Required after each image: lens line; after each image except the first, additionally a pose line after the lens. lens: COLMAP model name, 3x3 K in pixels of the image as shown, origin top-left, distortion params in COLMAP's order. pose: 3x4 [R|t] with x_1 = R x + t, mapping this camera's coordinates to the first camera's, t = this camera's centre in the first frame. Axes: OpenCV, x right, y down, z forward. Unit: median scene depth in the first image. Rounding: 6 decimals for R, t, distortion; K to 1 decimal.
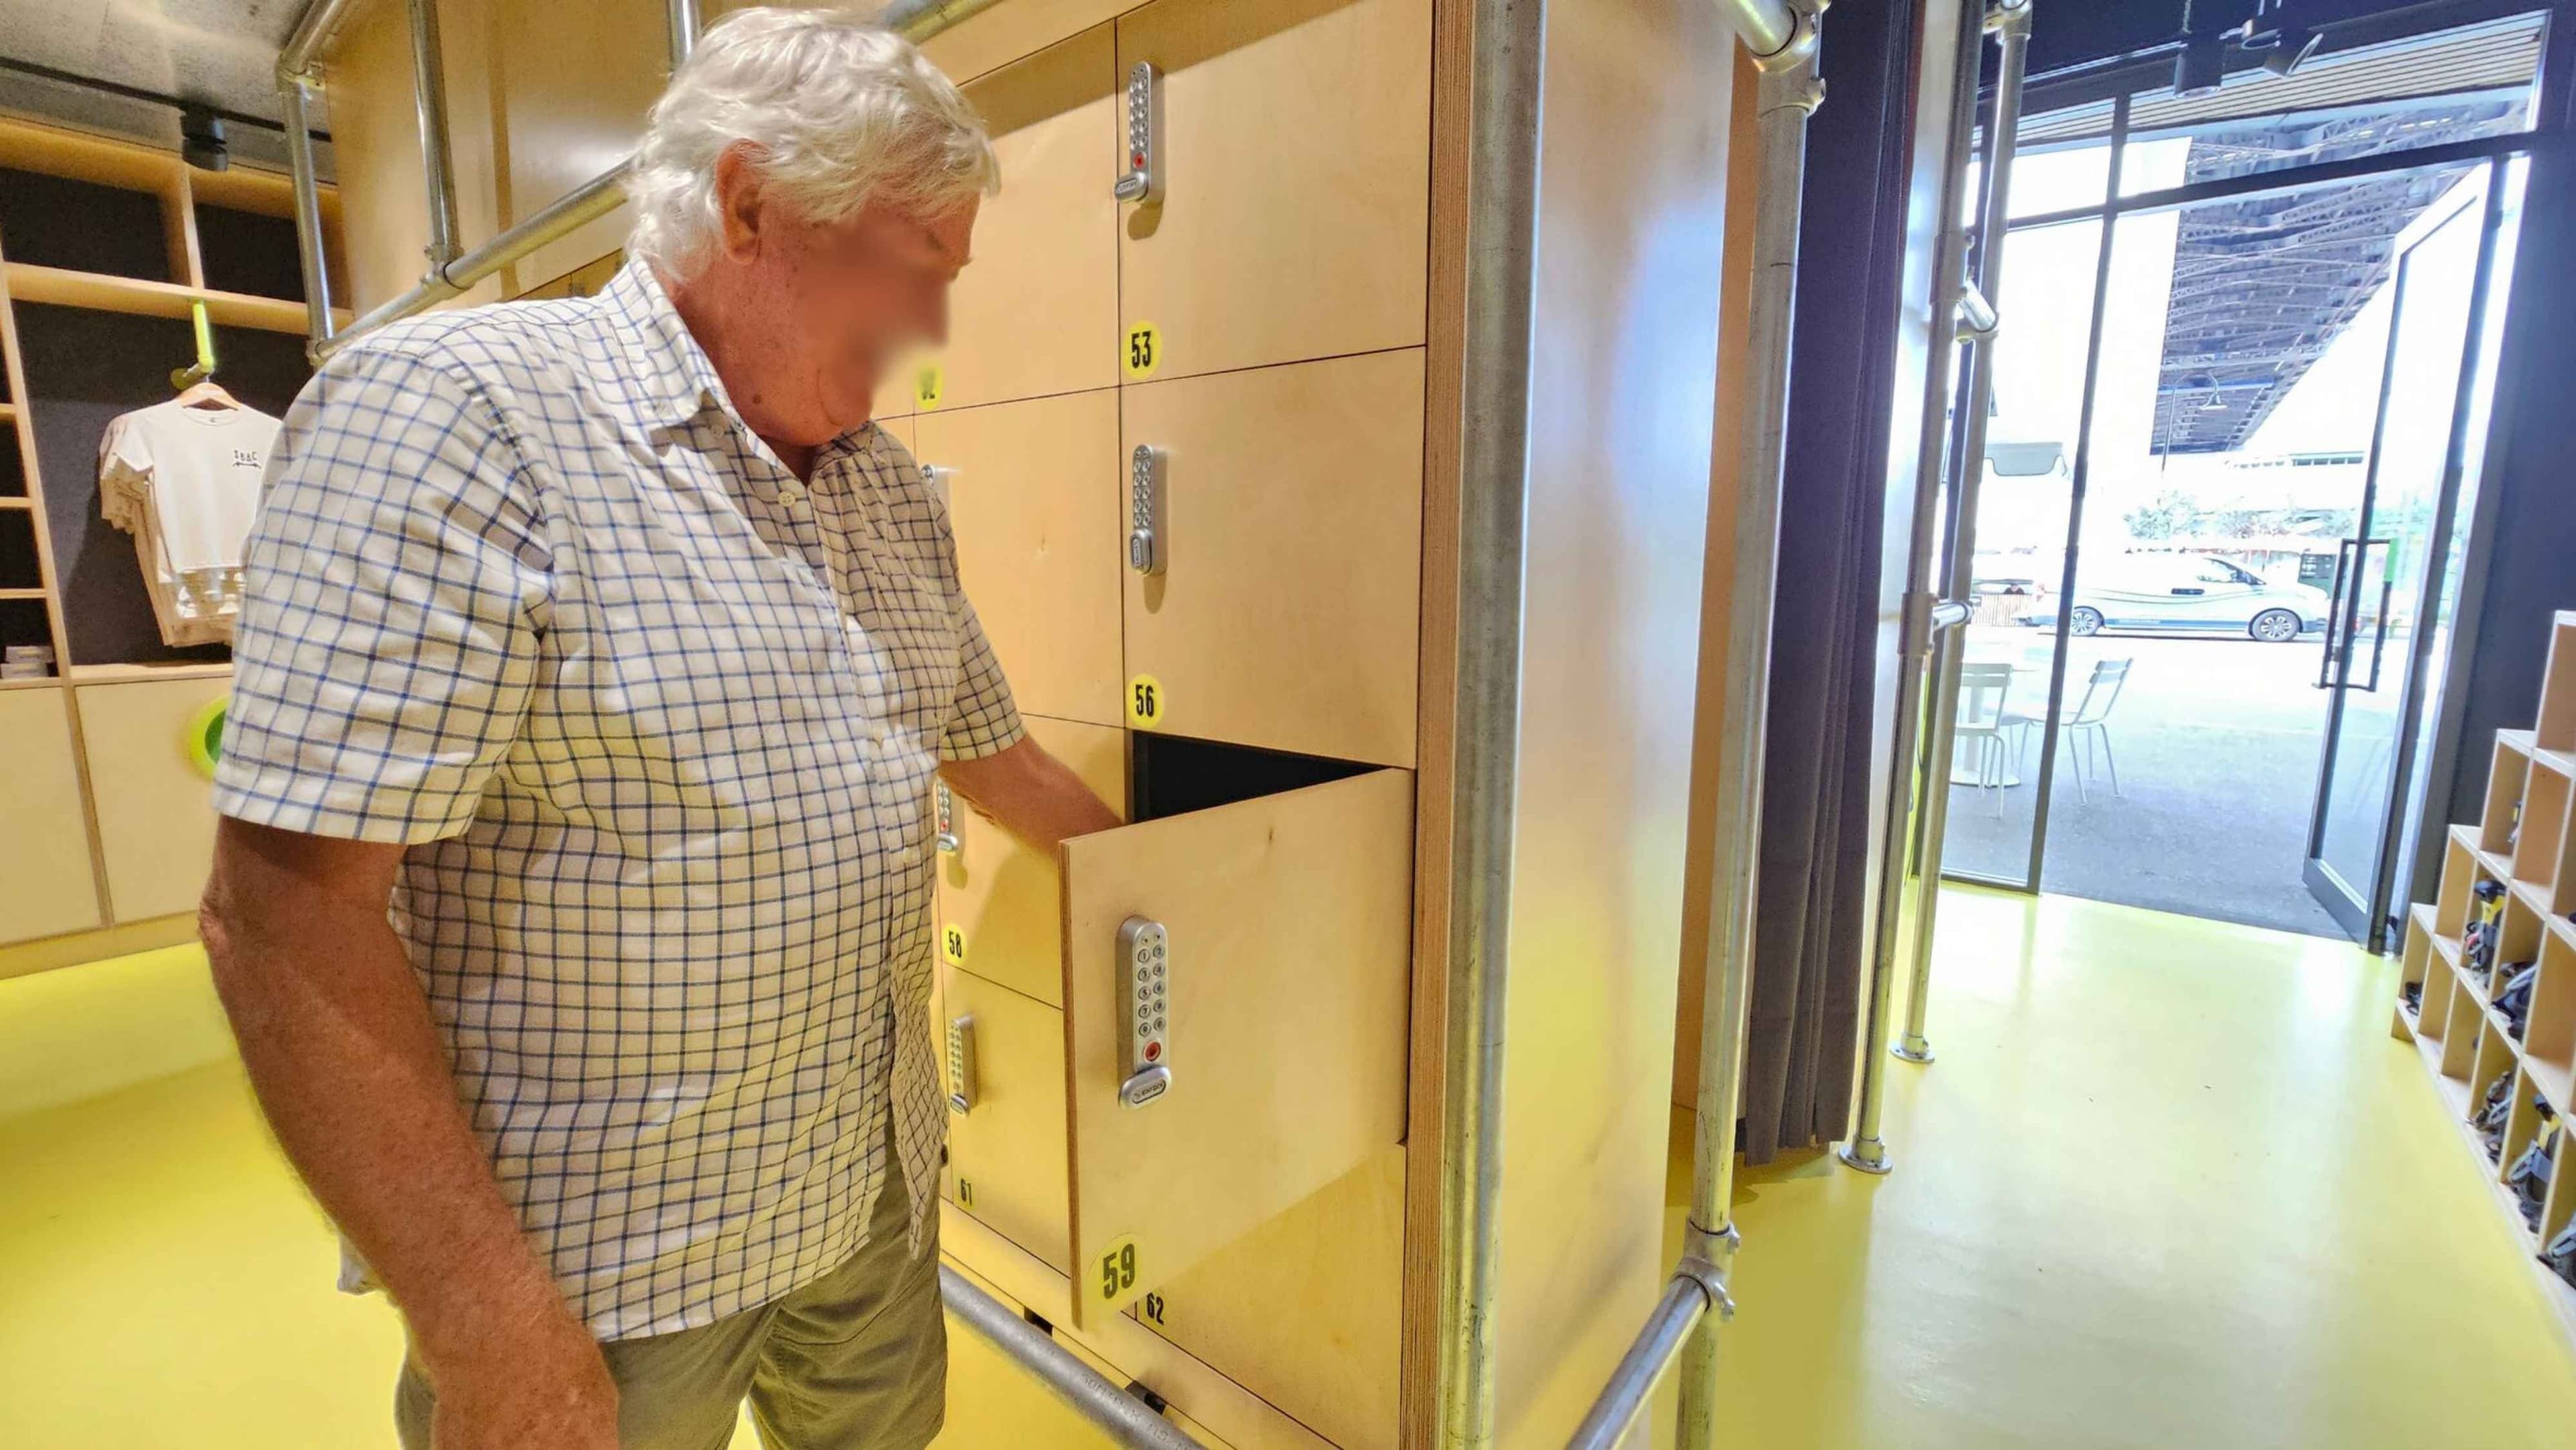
lens RADIAL K [[1064.9, 0, 1284.3], [0, 1064.9, 718.1], [0, 0, 1]] dist [-0.007524, 0.002732]
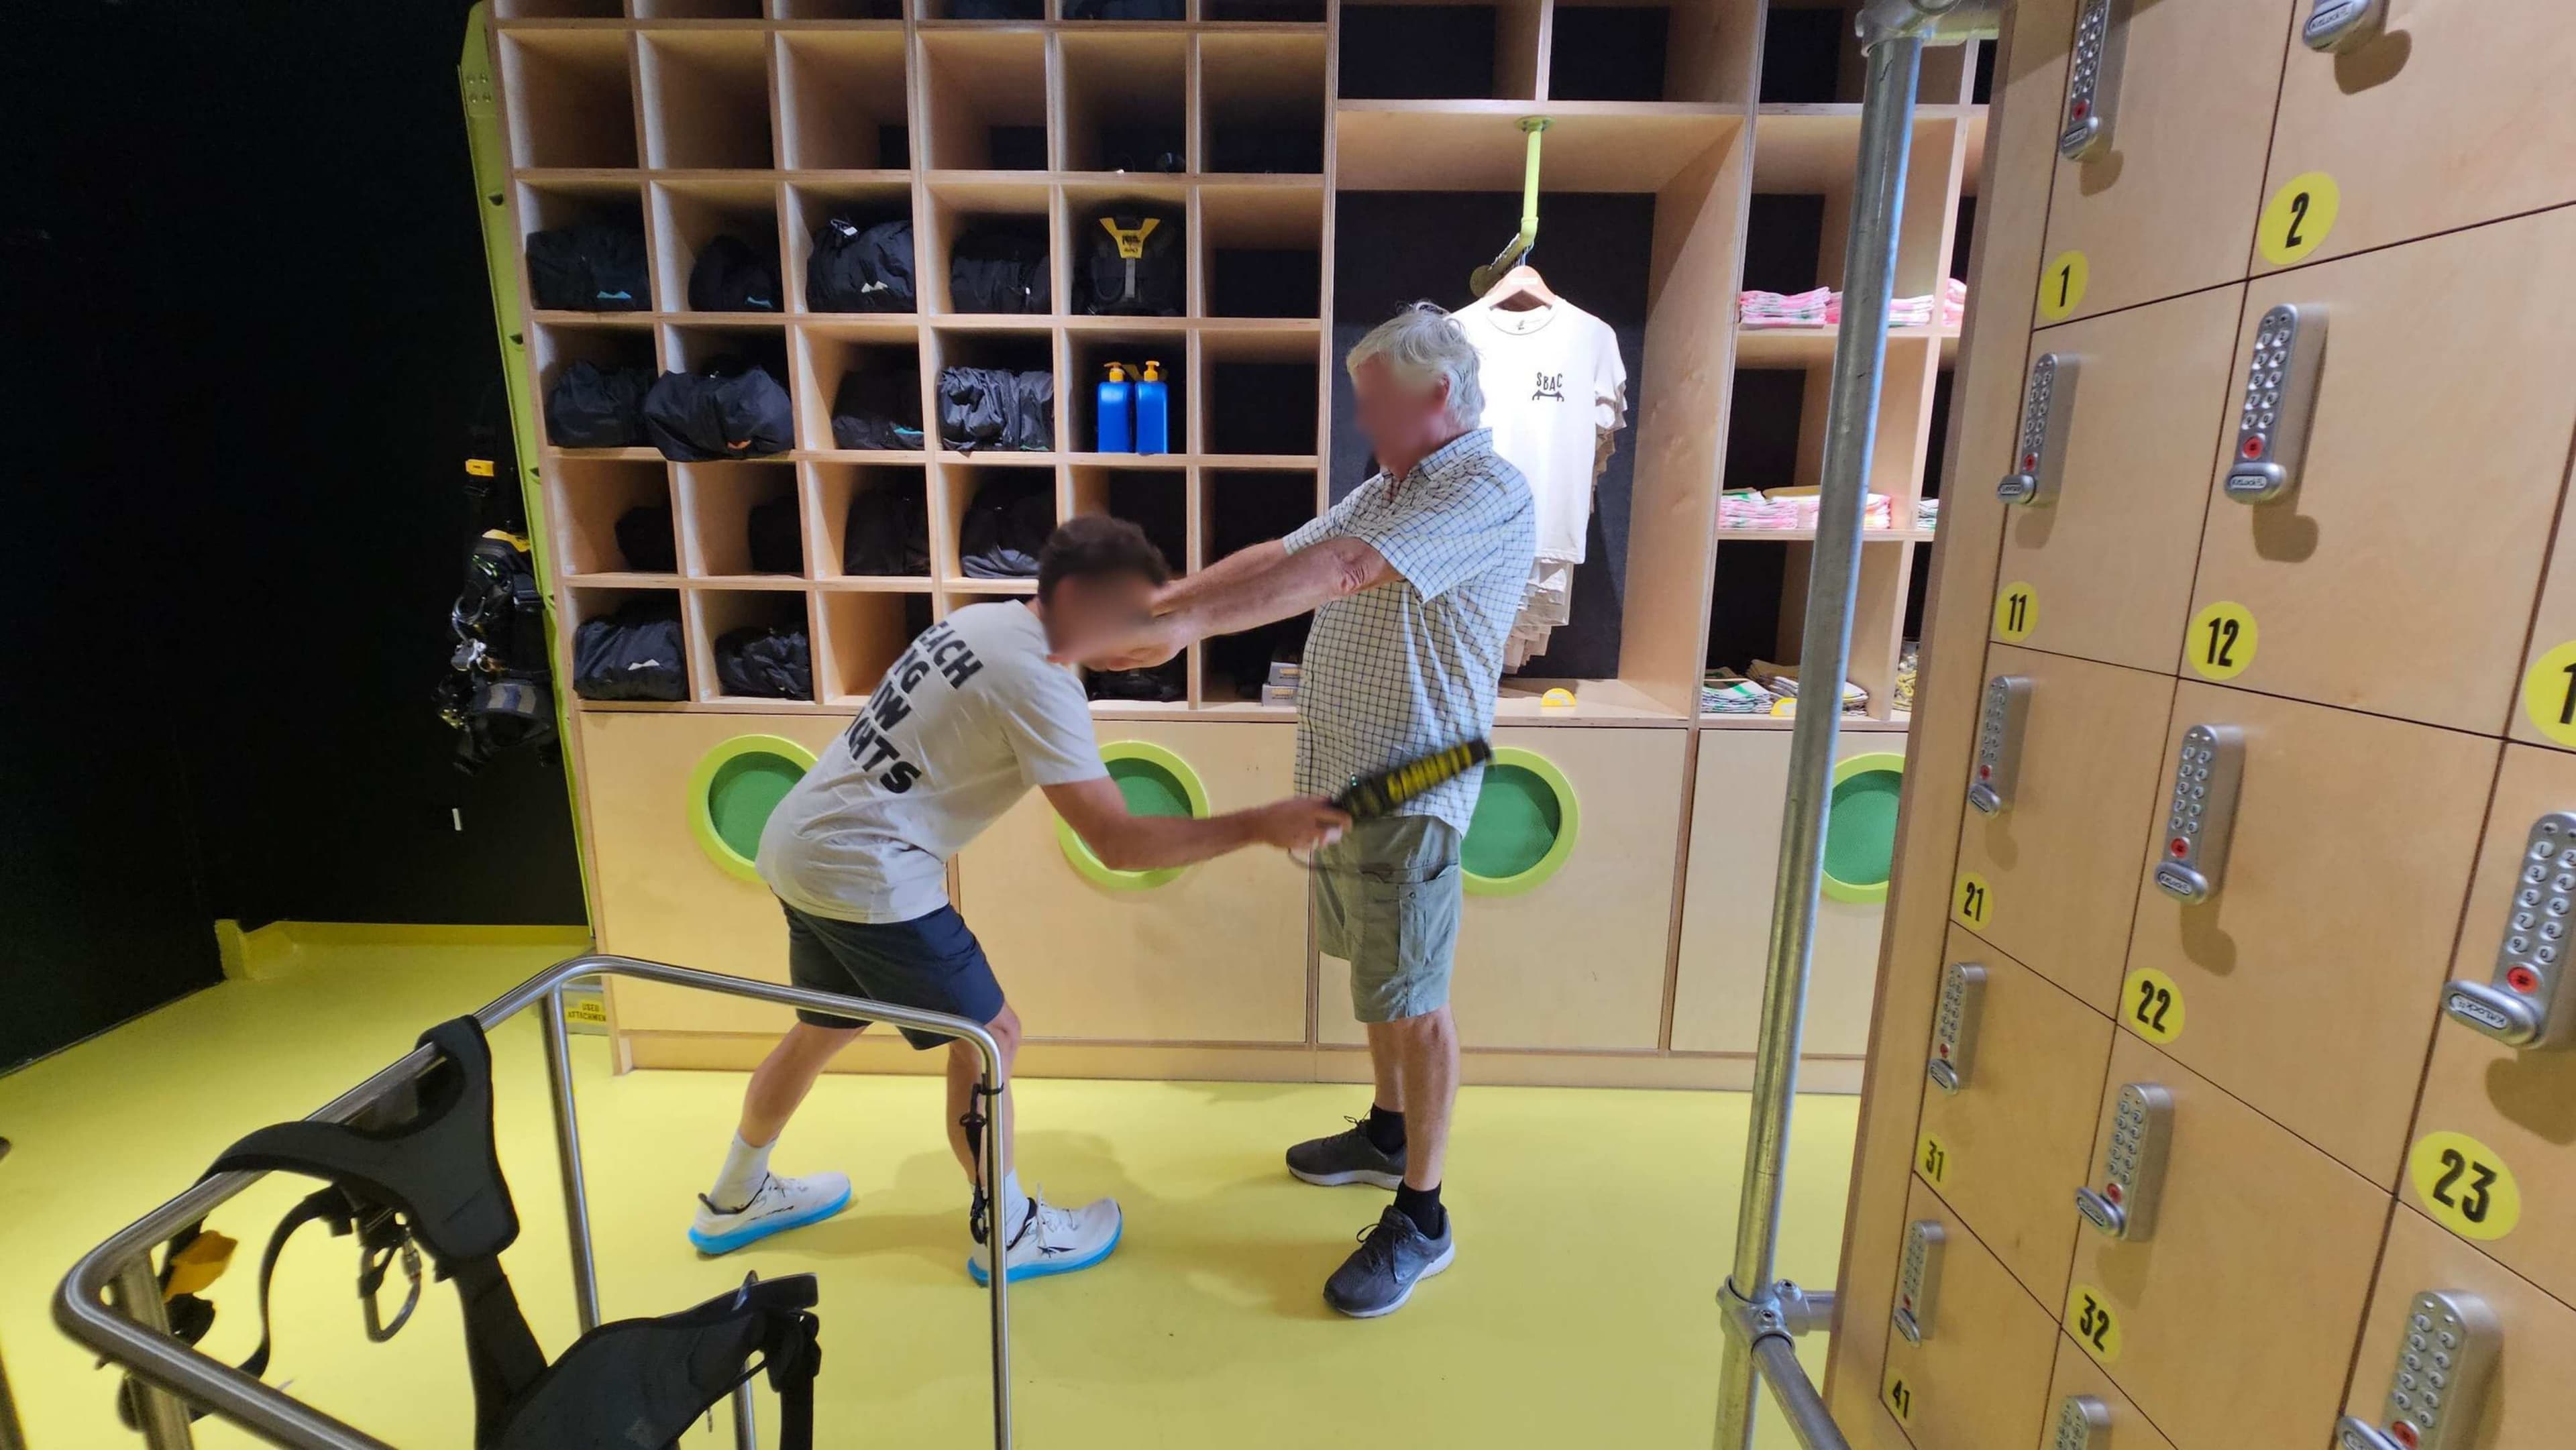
lens RADIAL K [[1064.9, 0, 1282.5], [0, 1064.9, 728.0], [0, 0, 1]] dist [-0.007524, 0.002732]
pose [[0.622745, 0.161252, -0.765628, -0.574190], [-0.125231, 0.986459, 0.105902, -0.092563], [0.772338, 0.029931, 0.634507, 0.493472]]
